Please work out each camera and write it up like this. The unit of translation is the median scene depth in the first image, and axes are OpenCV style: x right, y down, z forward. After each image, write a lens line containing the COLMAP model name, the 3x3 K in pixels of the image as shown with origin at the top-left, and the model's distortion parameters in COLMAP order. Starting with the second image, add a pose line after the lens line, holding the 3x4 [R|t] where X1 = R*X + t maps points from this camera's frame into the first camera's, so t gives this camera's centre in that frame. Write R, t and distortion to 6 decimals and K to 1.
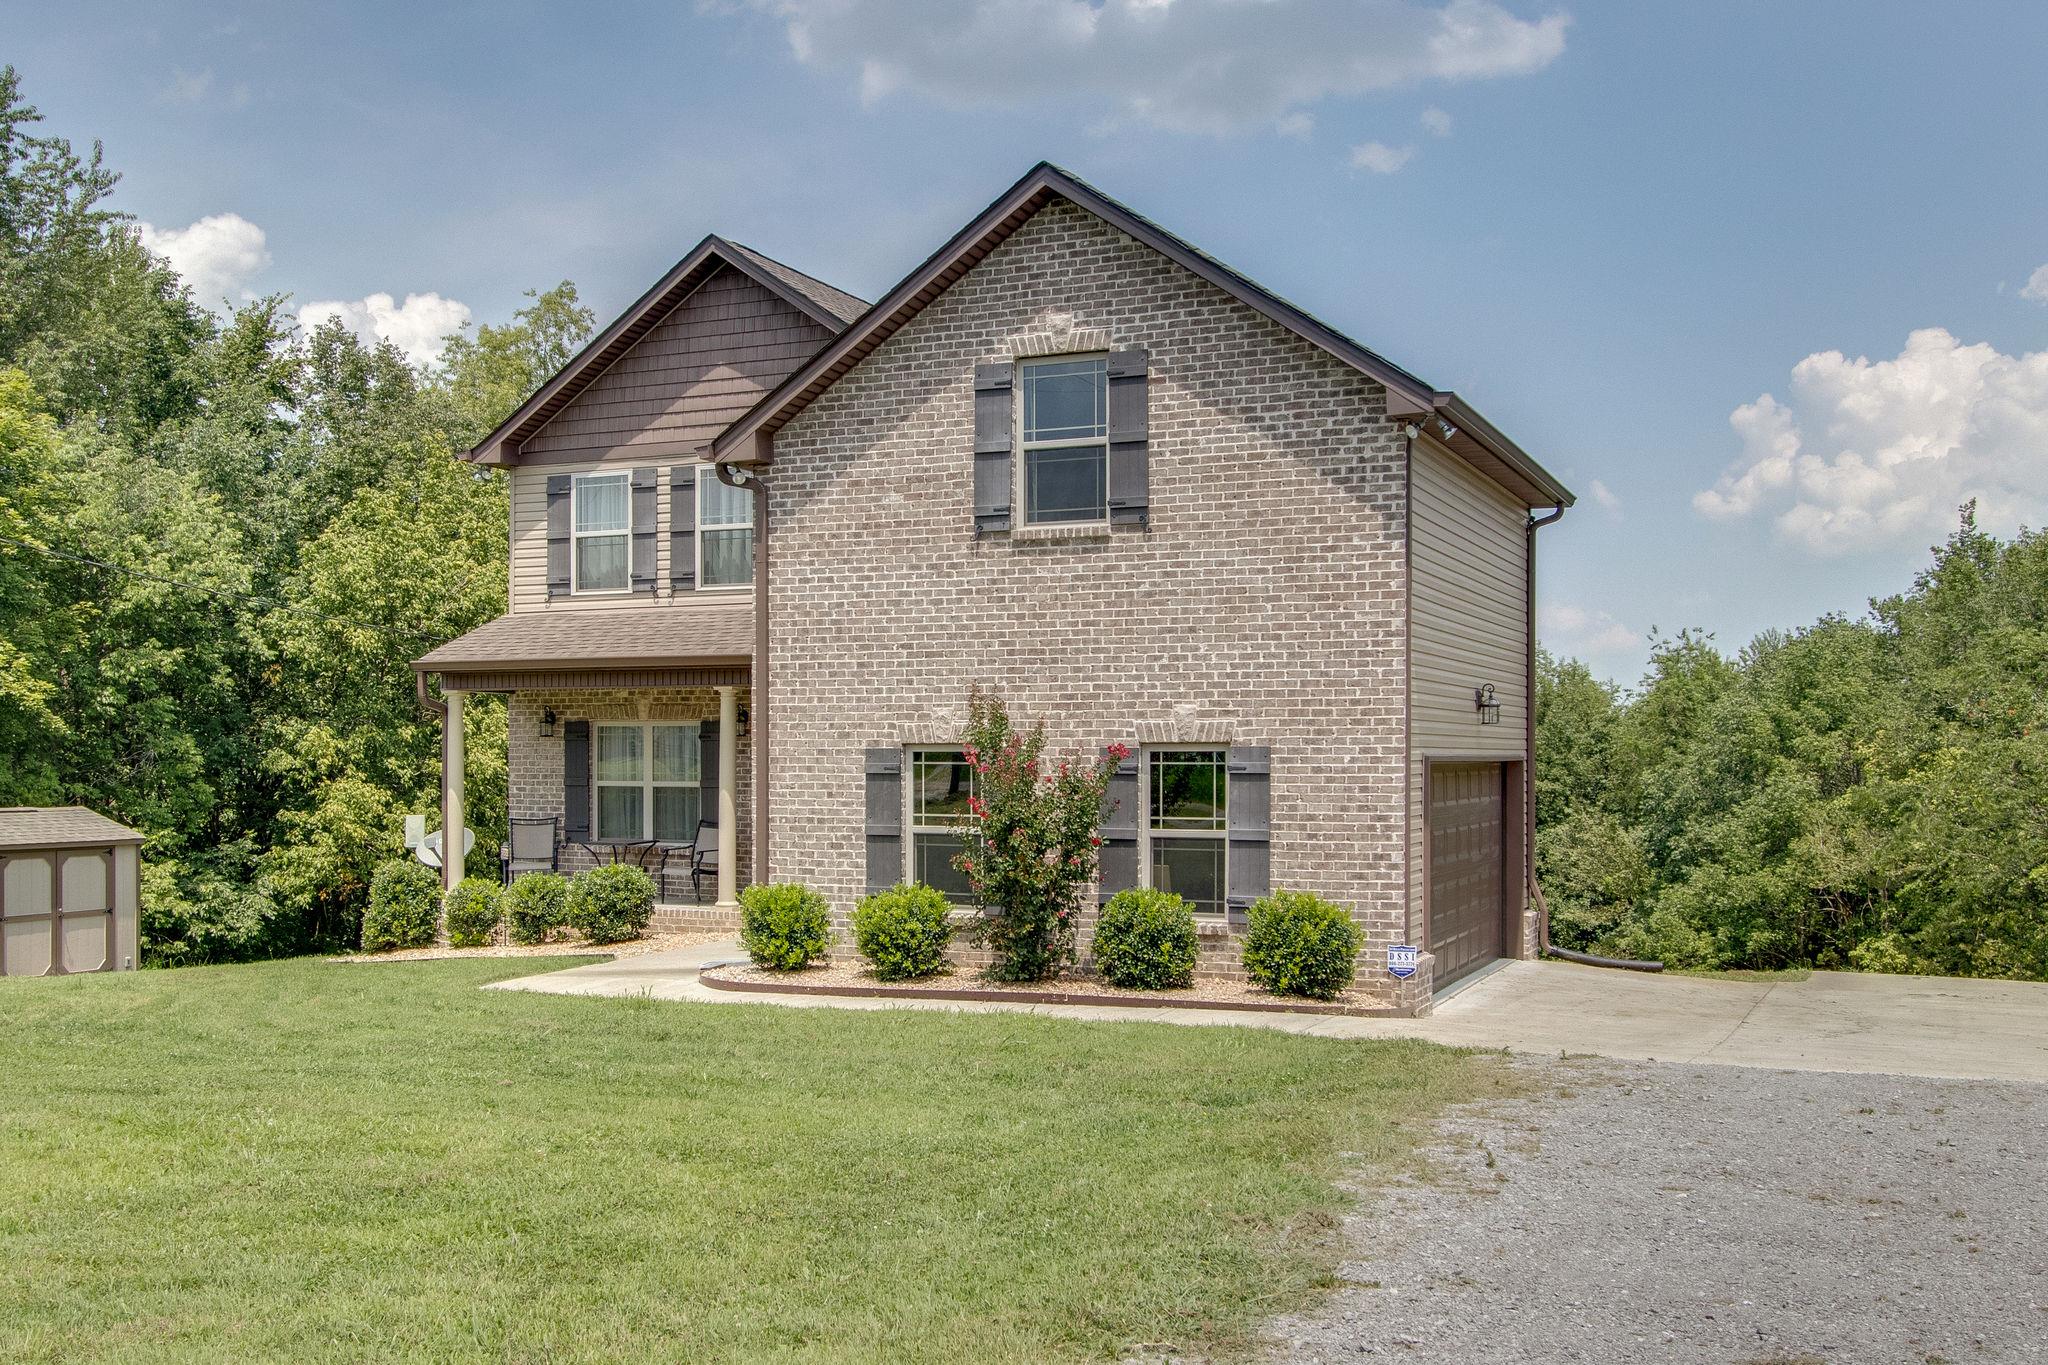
lens RADIAL K [[2056.7, 0, 1015.9], [0, 2056.7, 700.9], [0, 0, 1]] dist [0.005066, 0.000000]
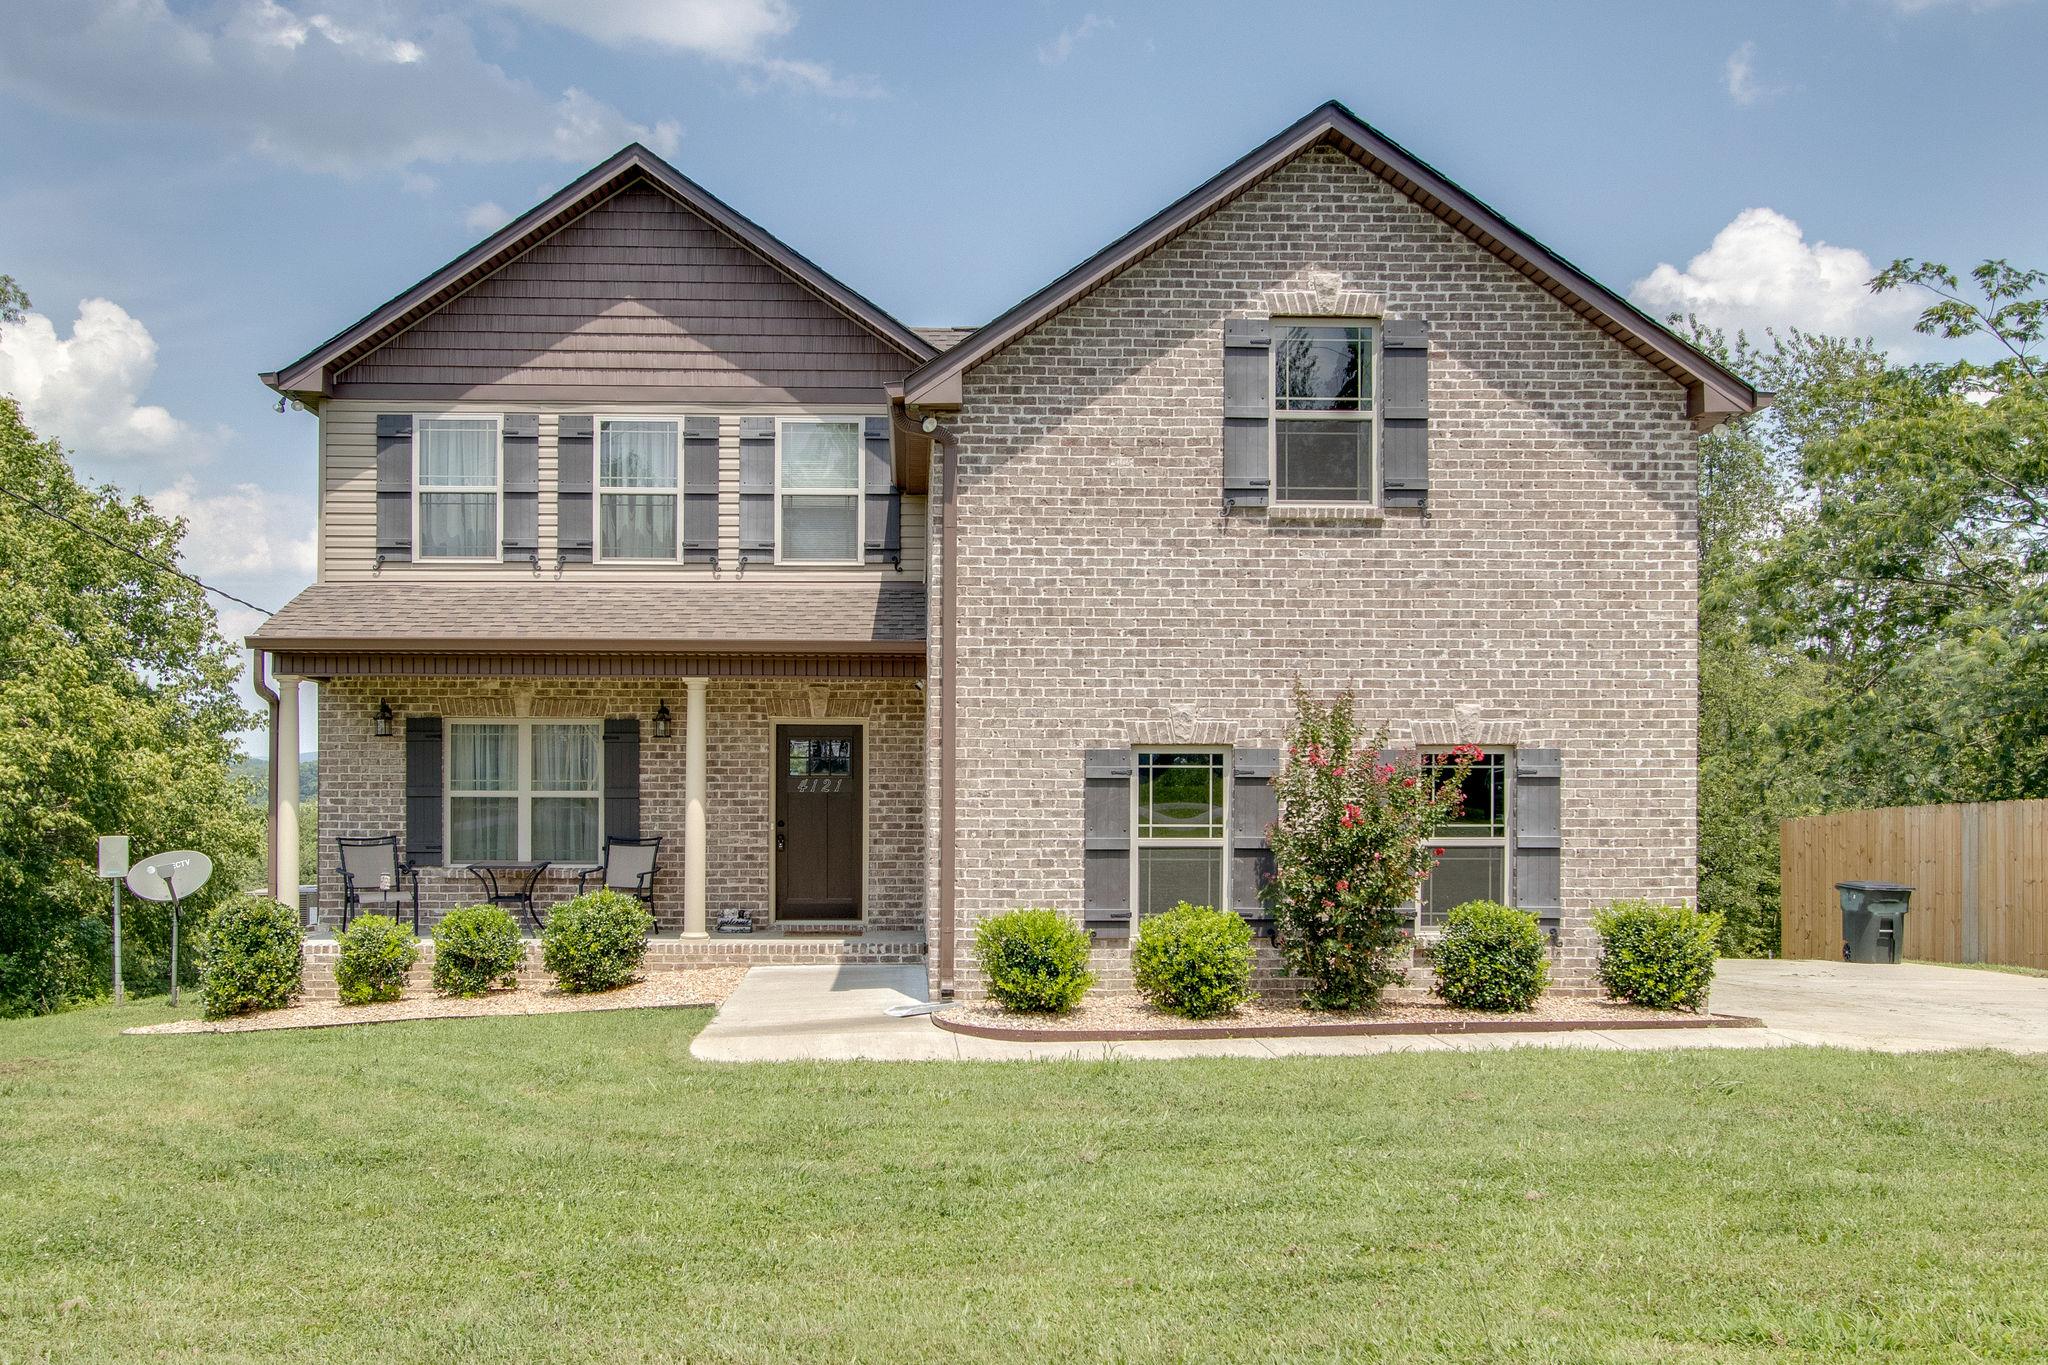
lens RADIAL K [[1847.2, 0, 1047.0], [0, 1847.2, 721.5], [0, 0, 1]] dist [-0.002599, 0.008241]
pose [[0.888776, 0.012702, 0.458165, -0.446303], [-0.013240, 0.999910, -0.002037, 0.013225], [-0.458150, -0.004255, 0.888865, 0.321406]]
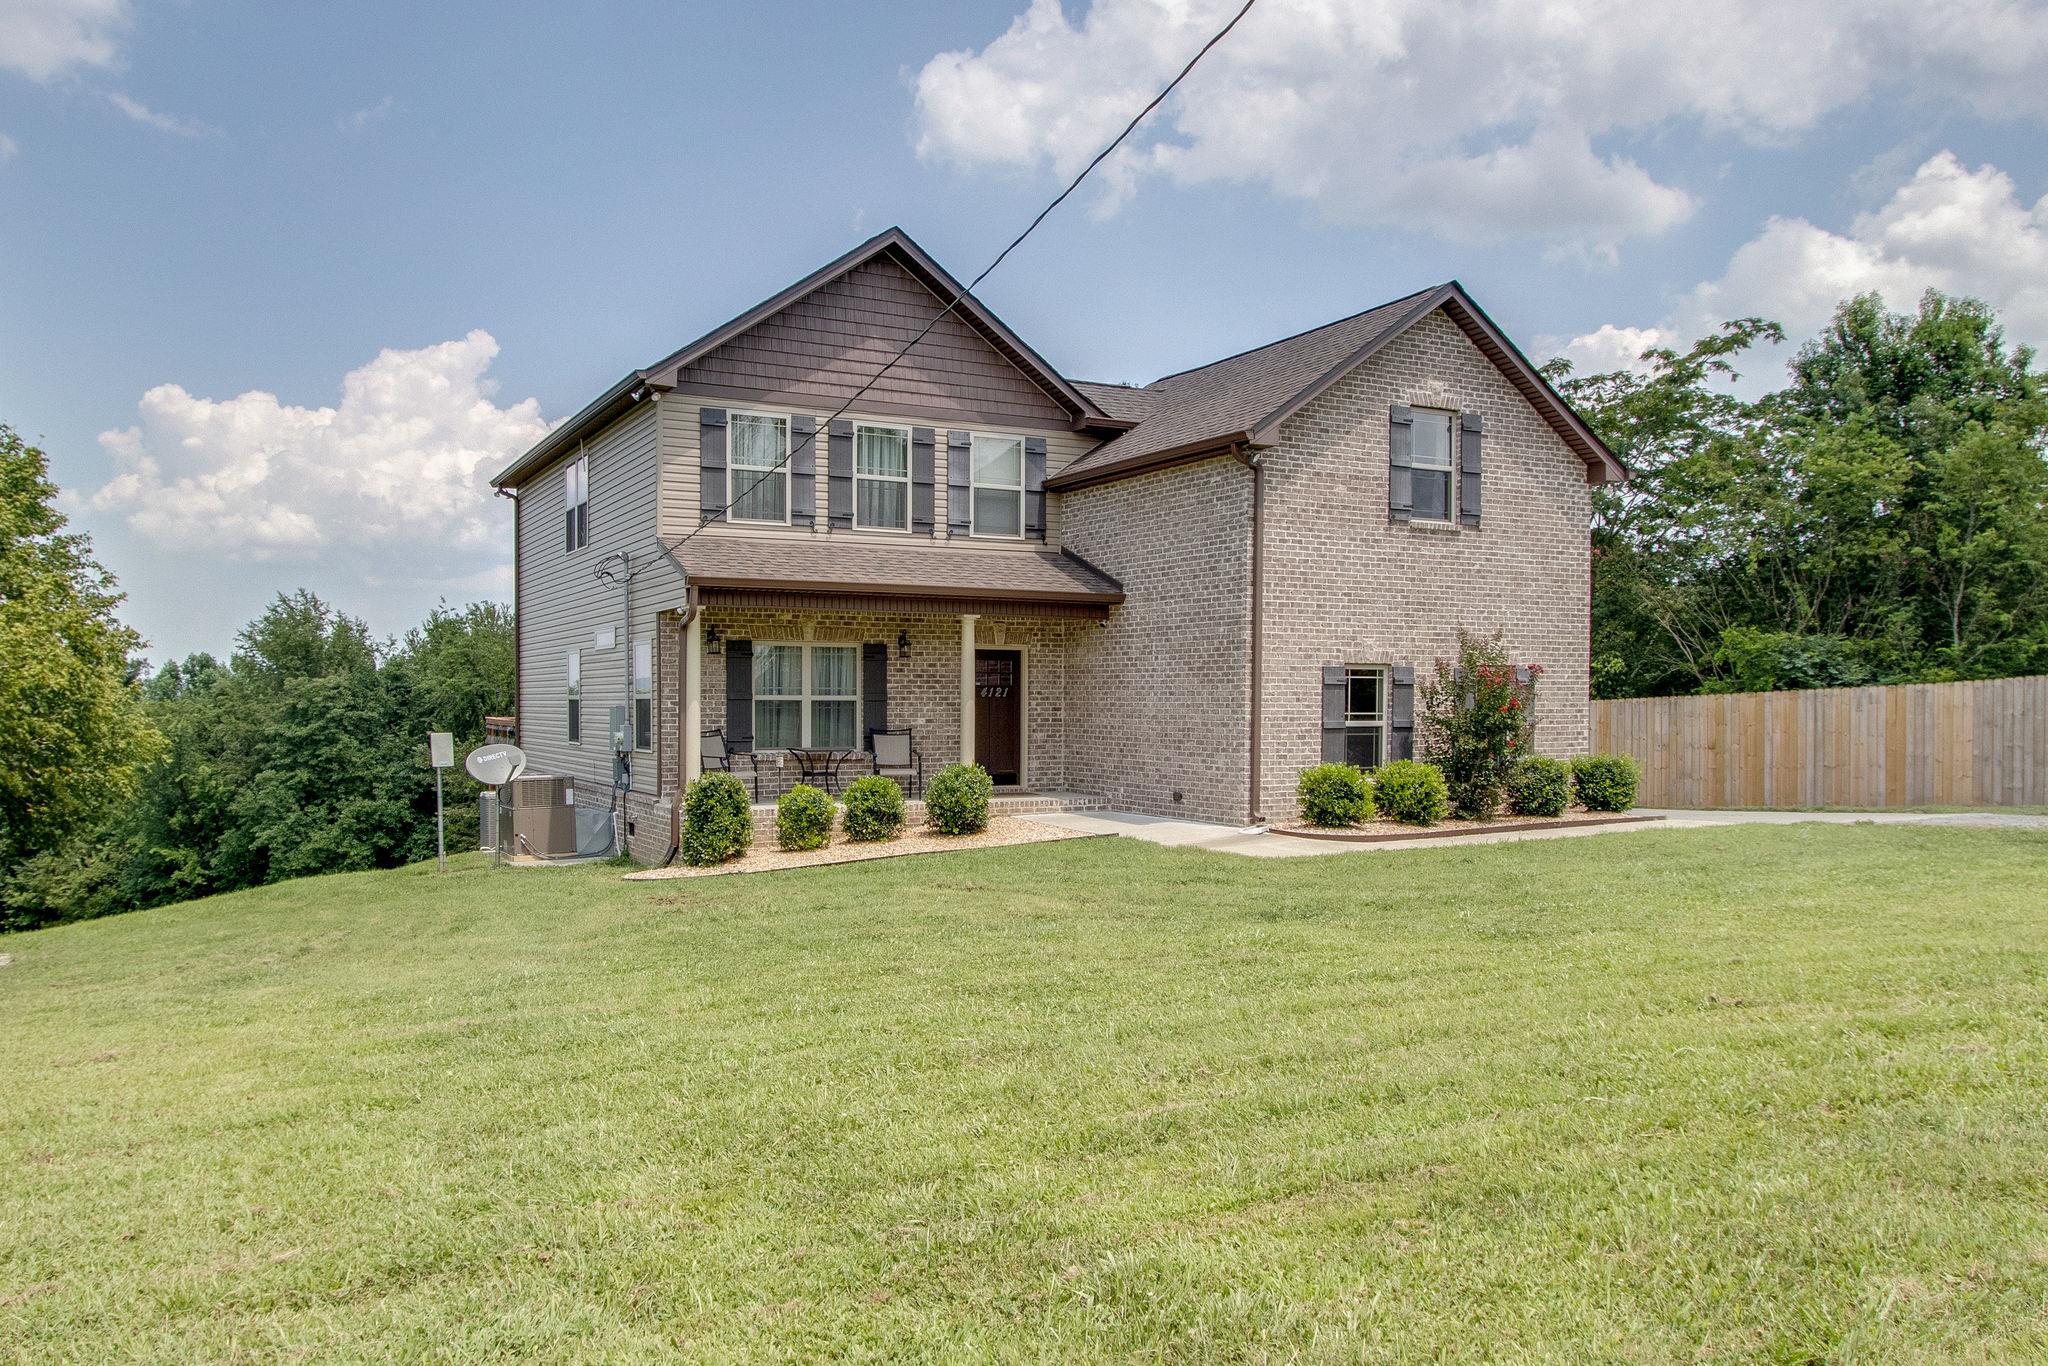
lens RADIAL K [[1433.1, 0, 1016.7], [0, 1433.1, 692.9], [0, 0, 1]] dist [-0.015121, -0.003891]
pose [[0.613886, 0.001141, 0.789394, -0.972643], [-0.021746, 0.999644, 0.015467, 0.030995], [-0.789095, -0.026661, 0.613692, 0.573894]]
